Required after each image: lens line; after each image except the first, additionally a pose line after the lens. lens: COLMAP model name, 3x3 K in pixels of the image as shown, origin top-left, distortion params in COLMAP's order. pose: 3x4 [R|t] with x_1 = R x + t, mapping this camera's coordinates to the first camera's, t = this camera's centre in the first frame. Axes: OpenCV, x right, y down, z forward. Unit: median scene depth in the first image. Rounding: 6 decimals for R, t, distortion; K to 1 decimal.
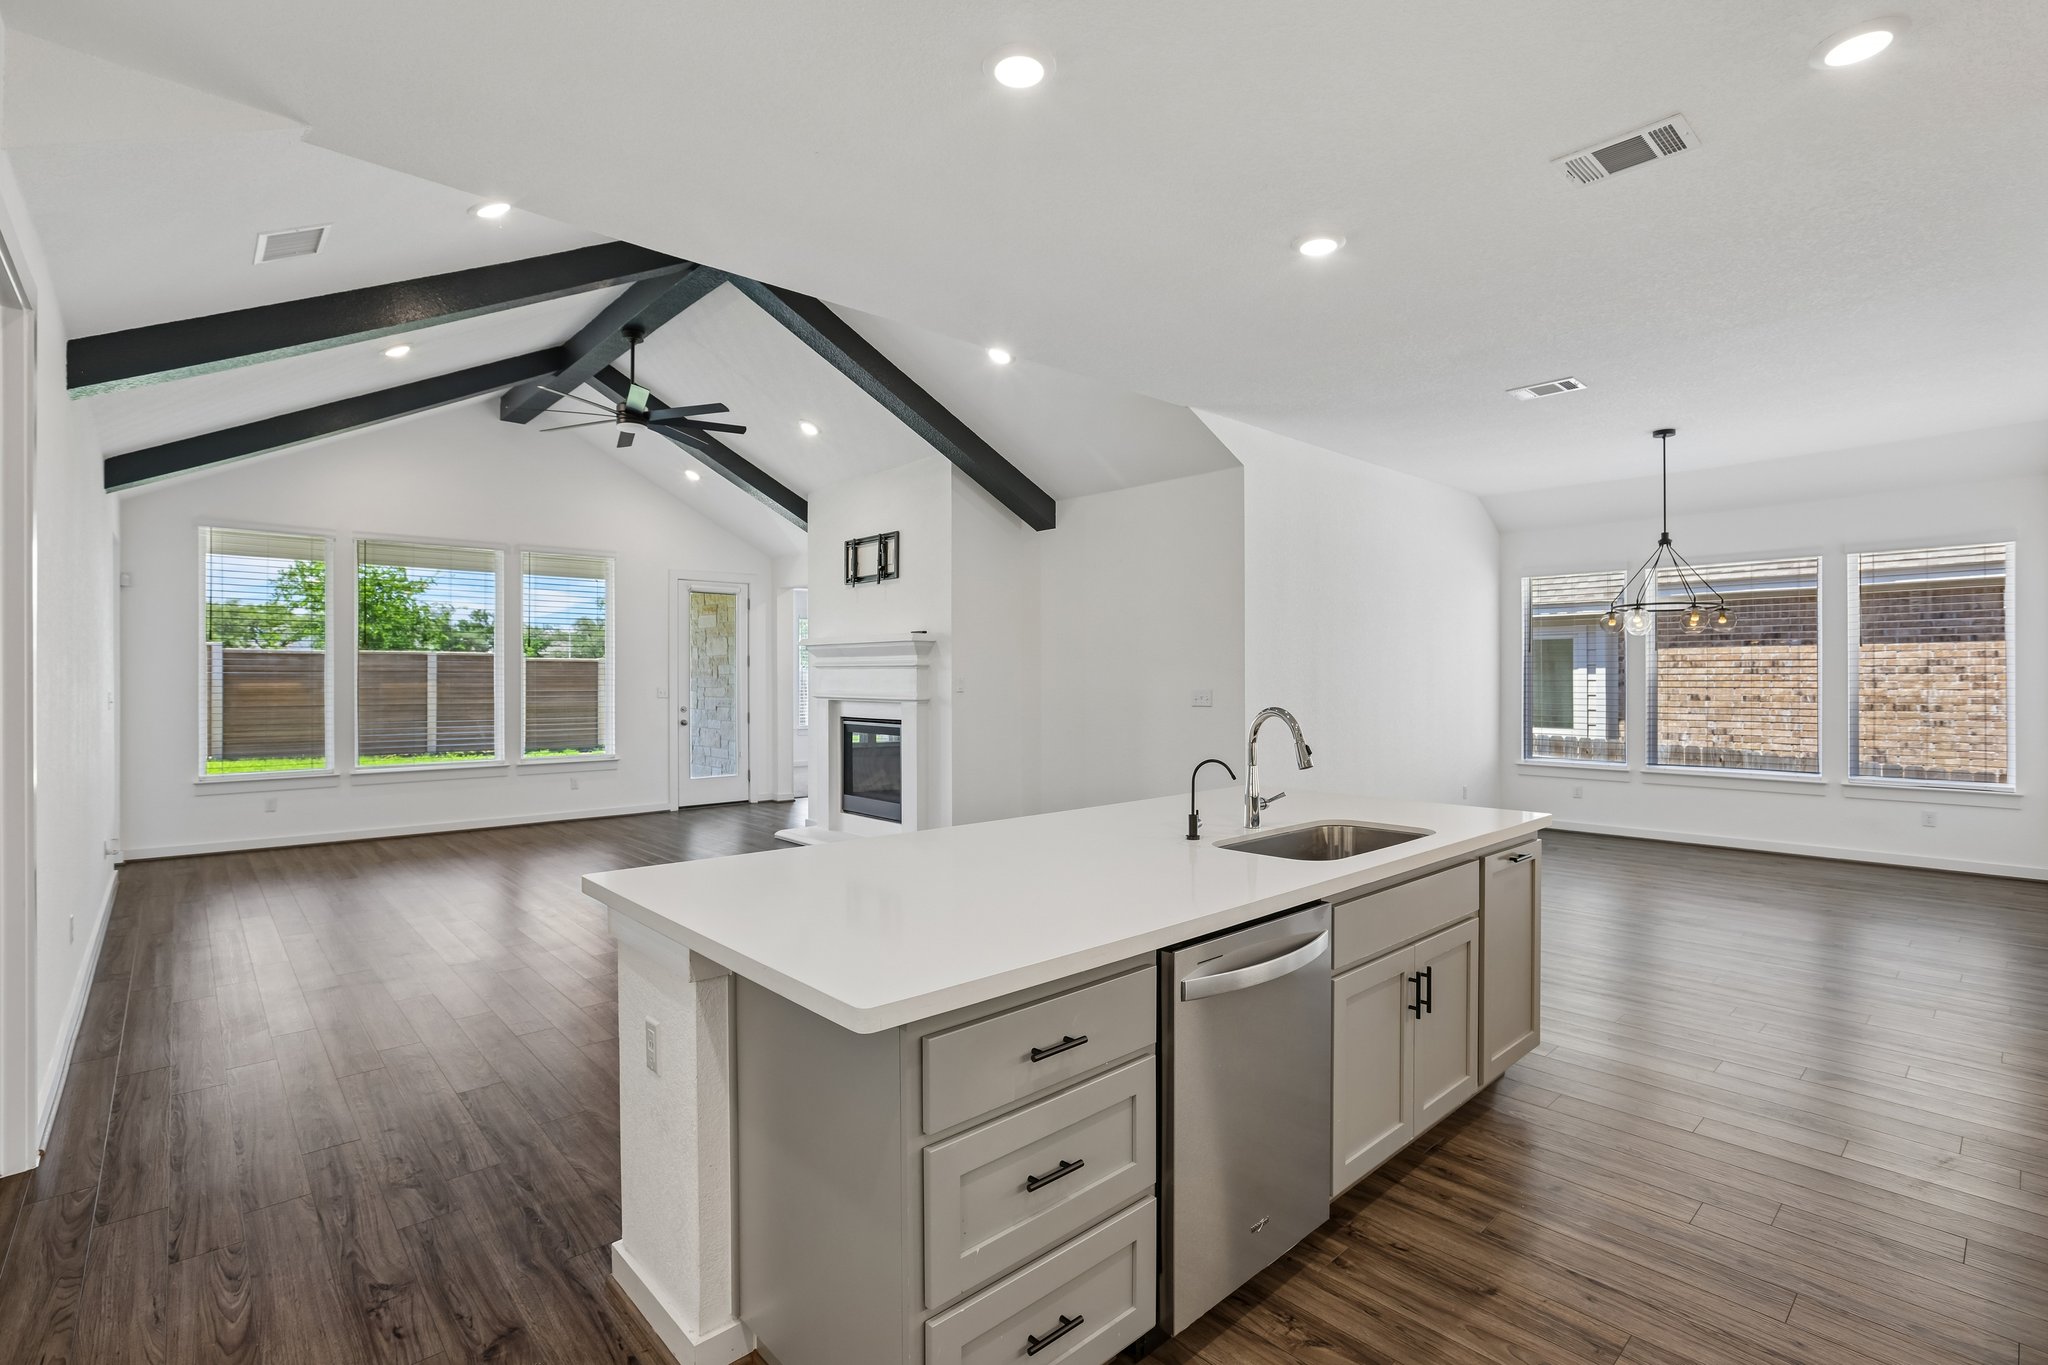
lens RADIAL K [[941.3, 0, 1003.4], [0, 941.3, 669.0], [0, 0, 1]] dist [-0.027584, 0.004930]
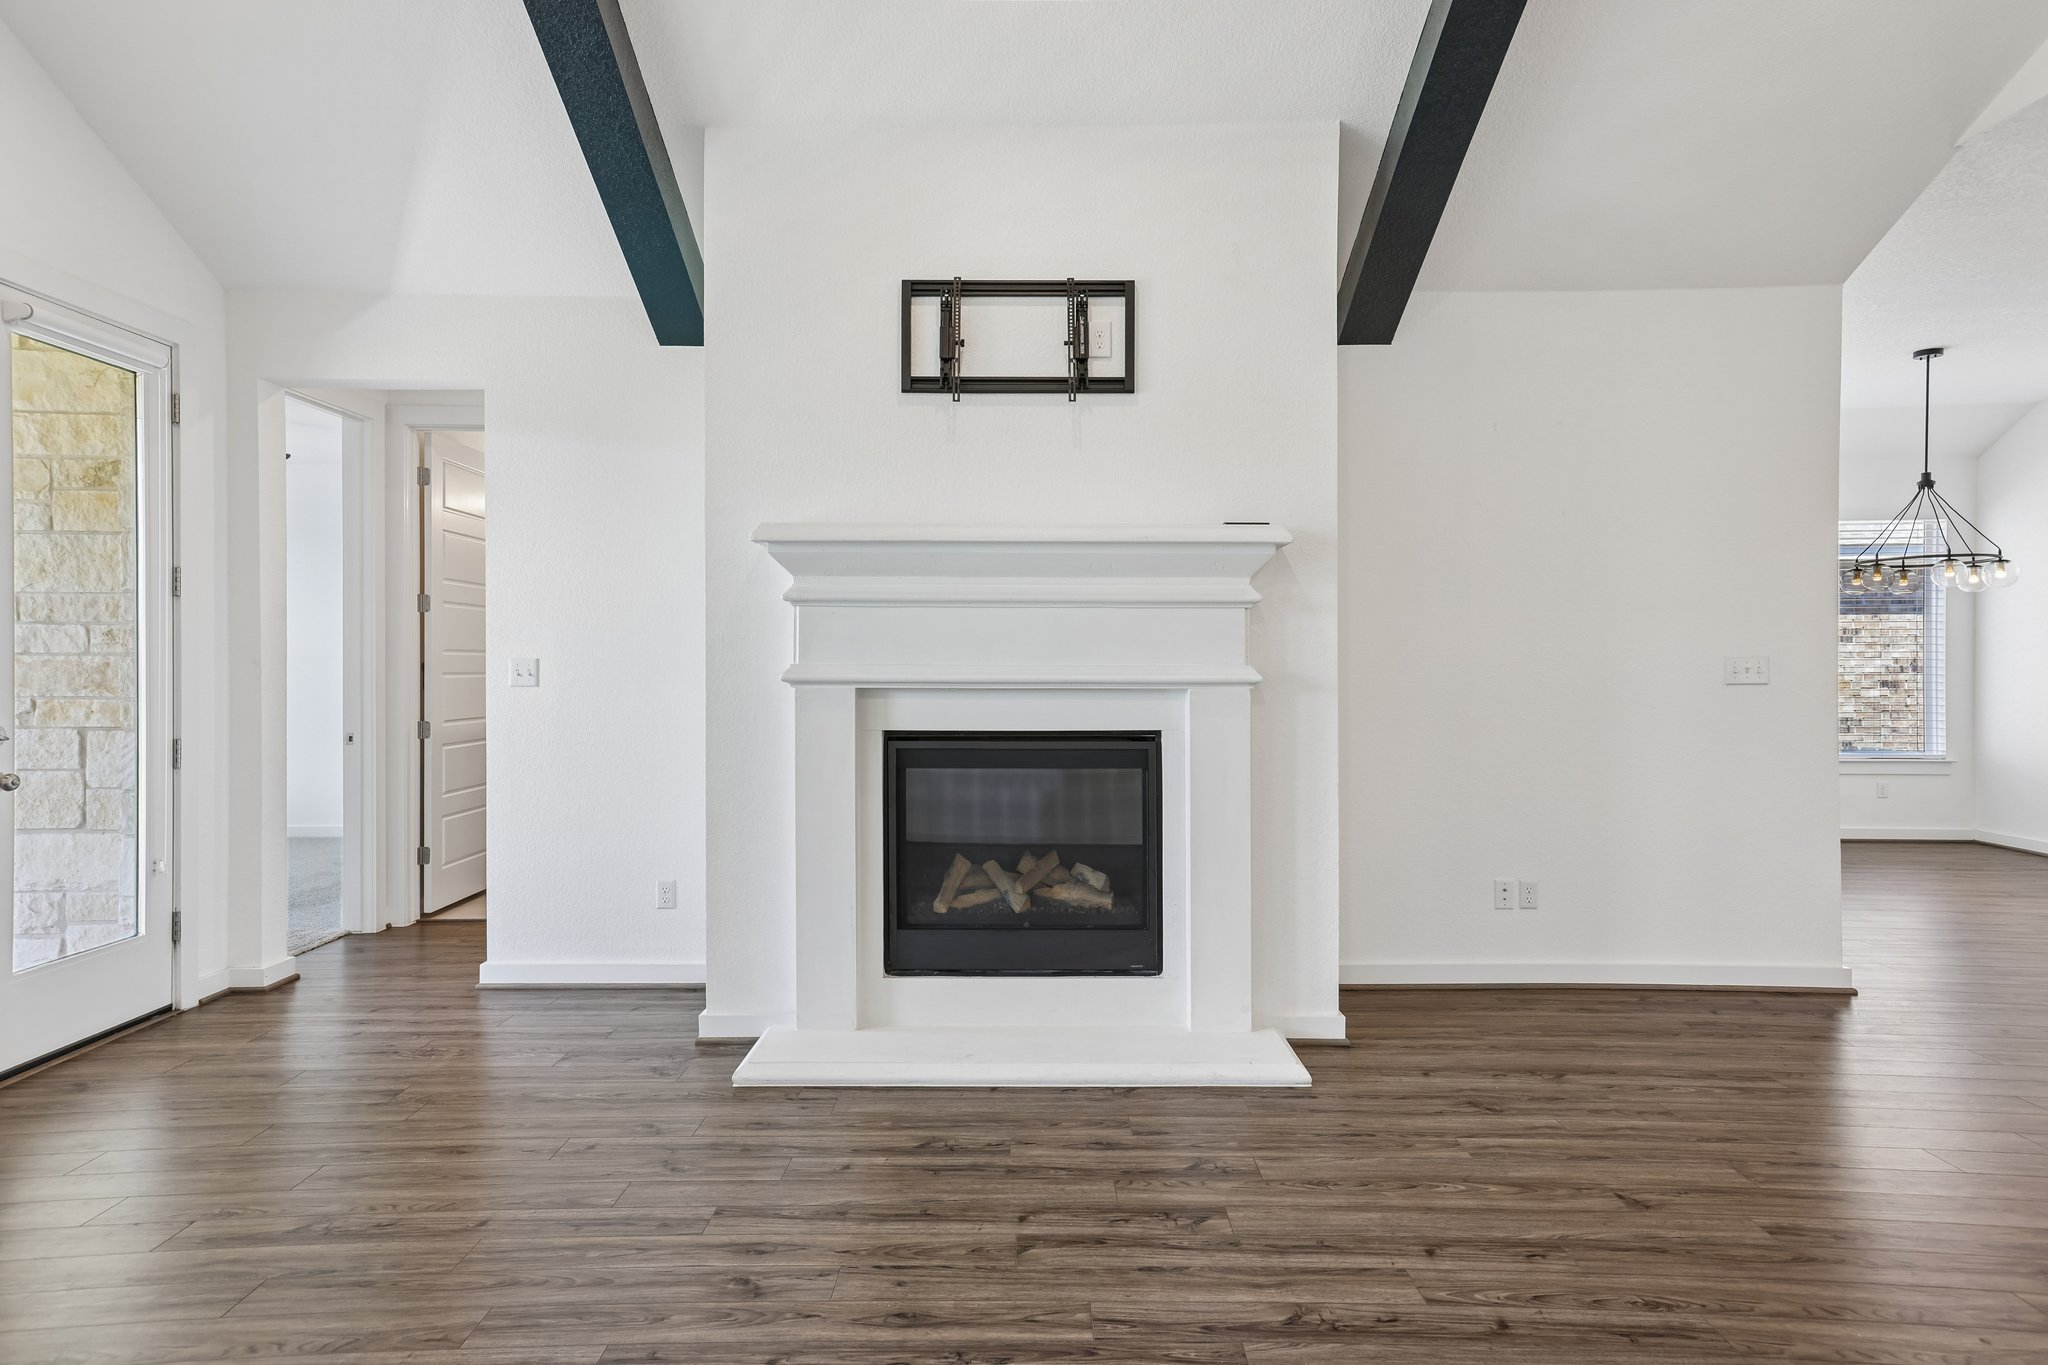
lens RADIAL K [[1221.6, 0, 1018.3], [0, 1221.6, 683.1], [0, 0, 1]] dist [0.040293, 0.015289]
pose [[0.671419, -0.009001, 0.741023, -0.511153], [-0.006582, 0.999814, 0.018109, 0.021352], [-0.741049, -0.017036, 0.671235, 0.621923]]
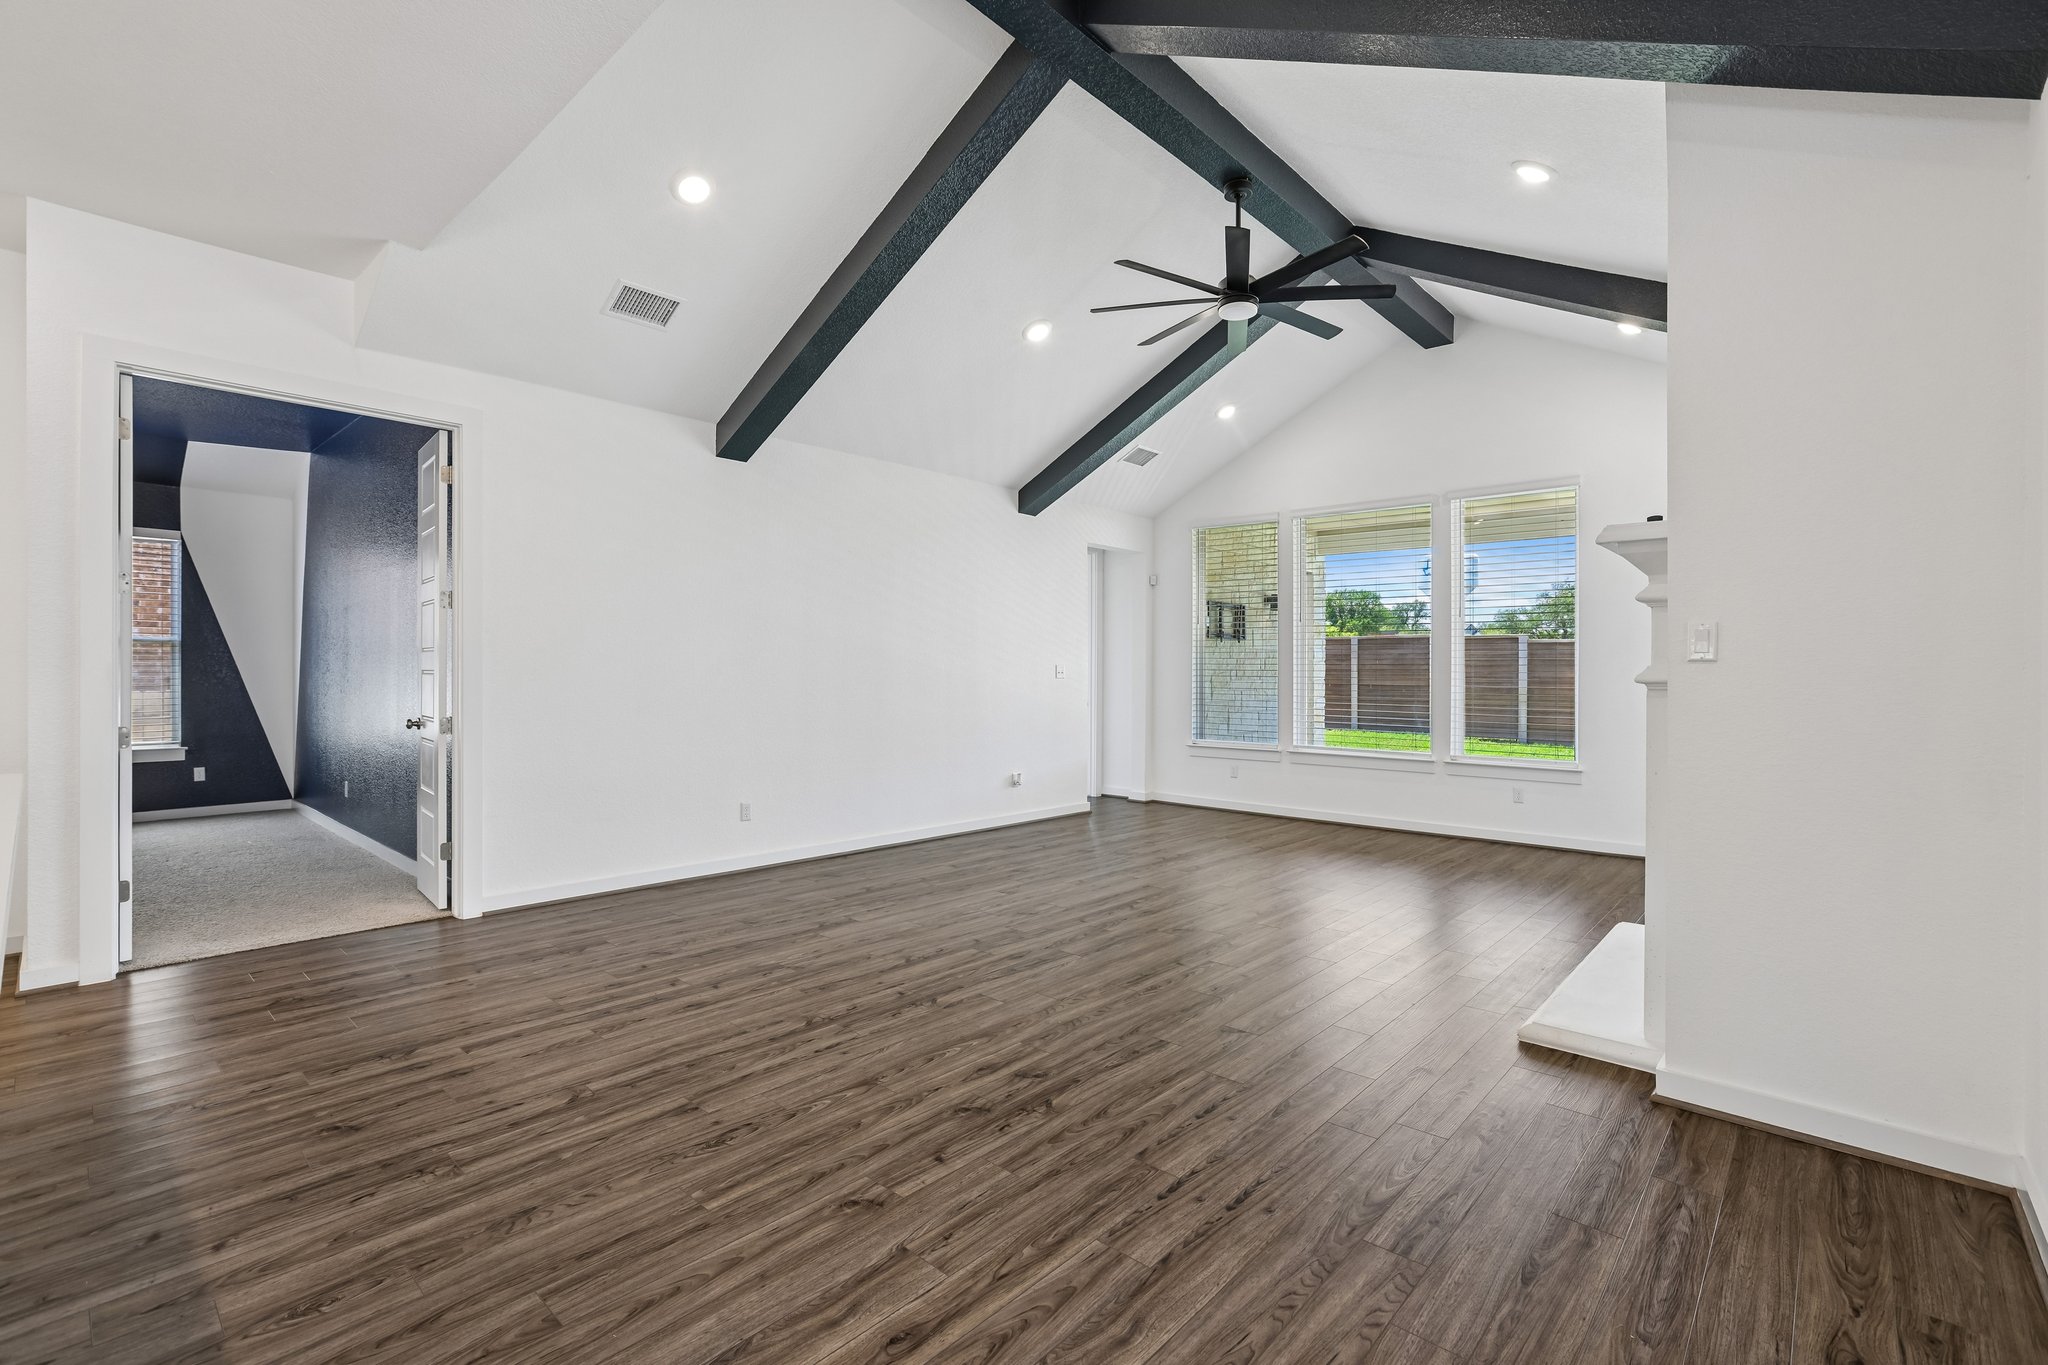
lens RADIAL K [[929.1, 0, 1038.9], [0, 929.1, 681.4], [0, 0, 1]] dist [-0.036259, 0.011996]
pose [[0.113472, 0.013007, -0.993456, 0.242647], [-0.000804, 0.999915, 0.012999, 0.024040], [0.993541, -0.000676, 0.113473, 0.604124]]
